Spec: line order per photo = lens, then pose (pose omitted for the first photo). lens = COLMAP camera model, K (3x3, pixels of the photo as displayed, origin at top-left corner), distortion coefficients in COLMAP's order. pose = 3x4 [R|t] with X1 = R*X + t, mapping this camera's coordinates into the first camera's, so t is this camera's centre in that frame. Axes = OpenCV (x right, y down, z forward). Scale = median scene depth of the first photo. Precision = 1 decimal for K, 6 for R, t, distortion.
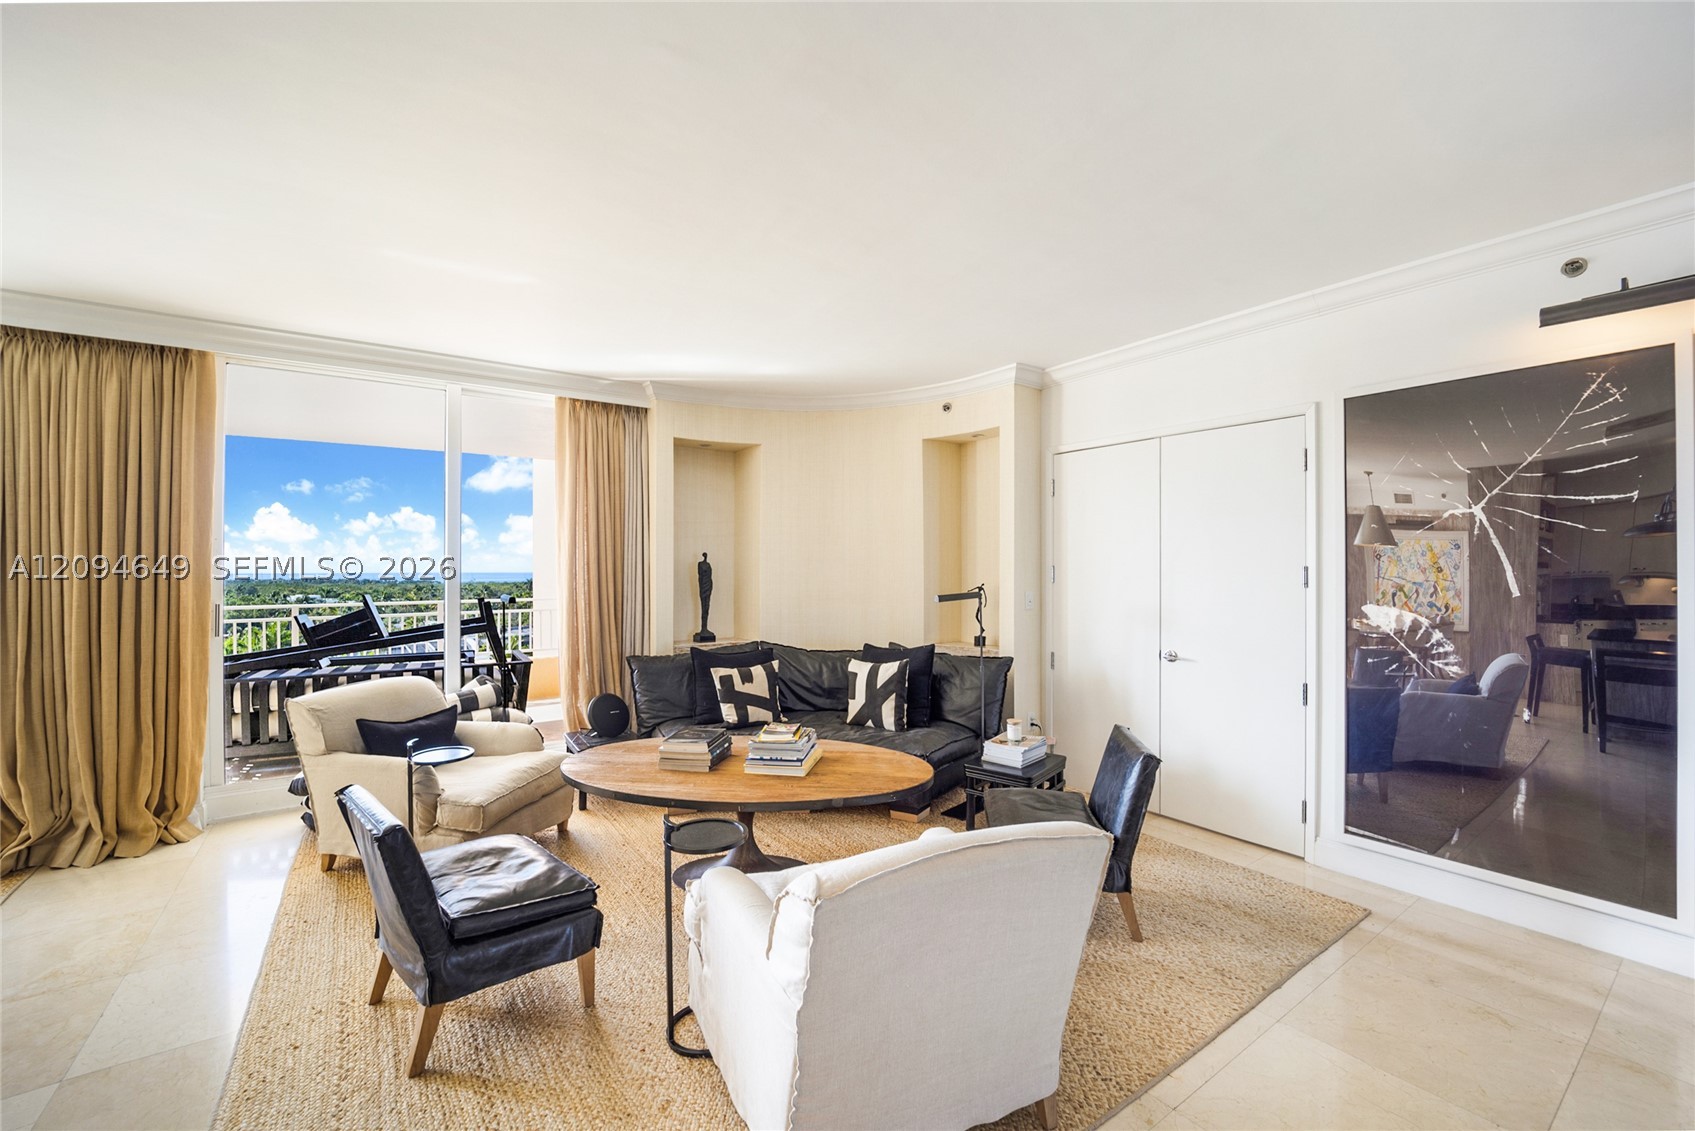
lens RADIAL K [[693.2, 0, 850.5], [0, 693.2, 584.0], [0, 0, 1]] dist [-0.023658, -0.000196]
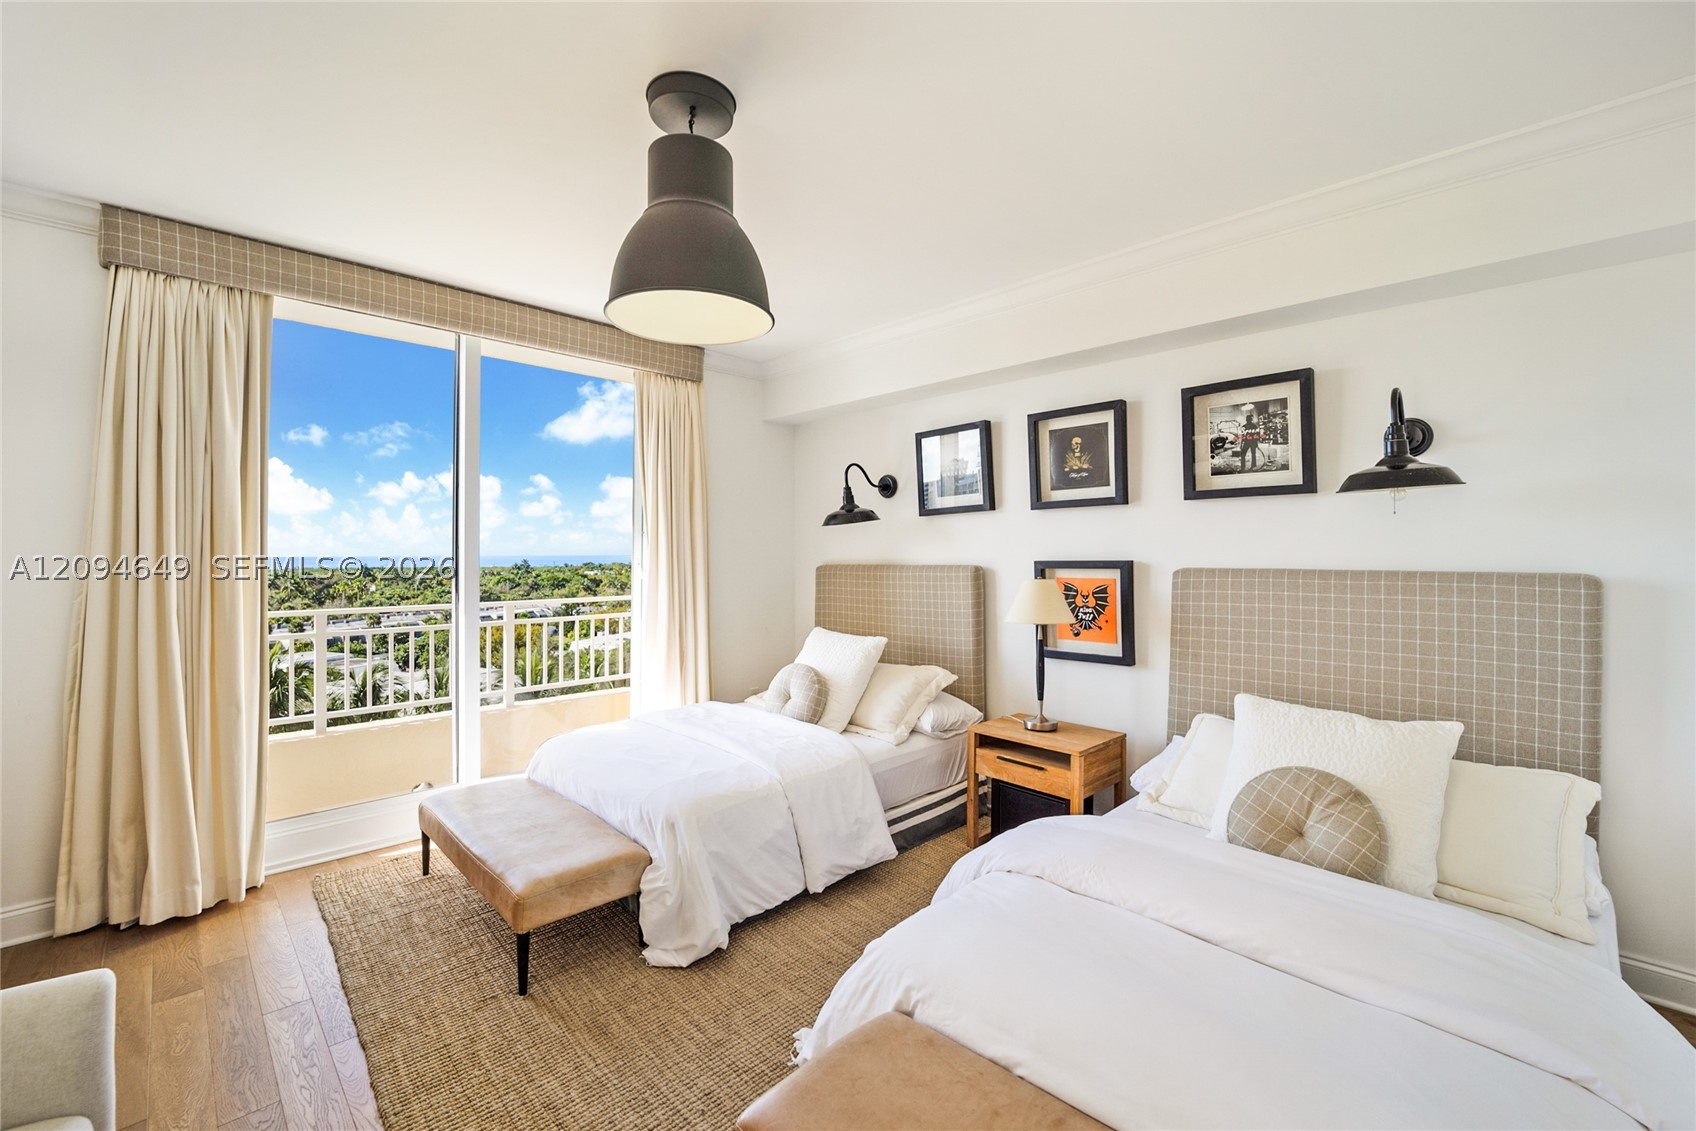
lens RADIAL K [[693.6, 0, 851.0], [0, 693.6, 584.0], [0, 0, 1]] dist [-0.023658, -0.000196]
pose [[0.999996, 0.002978, 0.000016, -0.245912], [-0.002978, 0.999989, -0.003520, 0.011279], [-0.000027, 0.003520, 0.999994, 0.296862]]
